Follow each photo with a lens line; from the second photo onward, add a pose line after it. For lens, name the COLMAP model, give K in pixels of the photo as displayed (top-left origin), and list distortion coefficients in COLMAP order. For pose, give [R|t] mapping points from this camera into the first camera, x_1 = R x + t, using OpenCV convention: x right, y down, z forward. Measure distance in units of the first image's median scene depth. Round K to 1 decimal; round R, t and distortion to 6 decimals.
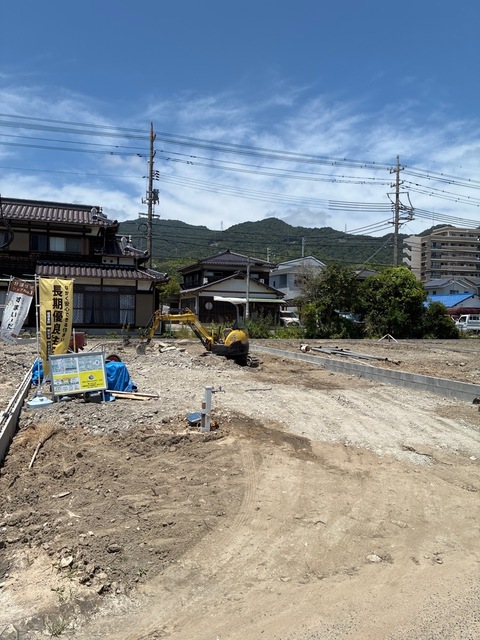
lens RADIAL K [[489.2, 0, 228.3], [0, 489.2, 308.9], [0, 0, 1]] dist [0.004183, -0.038777]
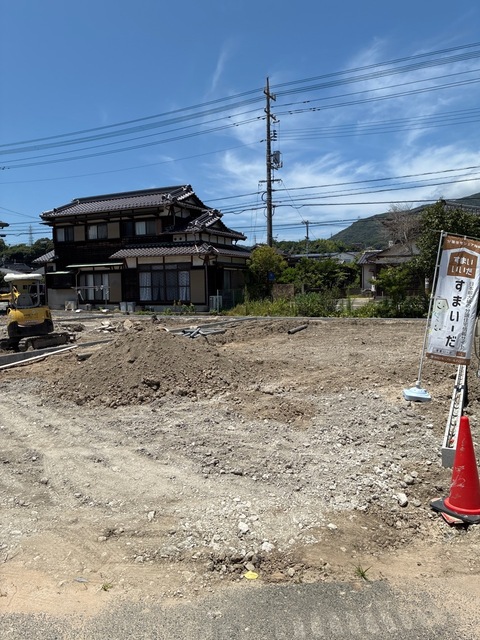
lens RADIAL K [[489.2, 0, 232.3], [0, 489.2, 307.6], [0, 0, 1]] dist [0.004183, -0.038777]
pose [[0.699441, -0.005529, -0.714669, 0.467794], [0.042249, 0.998541, 0.033624, 0.012059], [0.713441, -0.053712, 0.698654, 0.318974]]
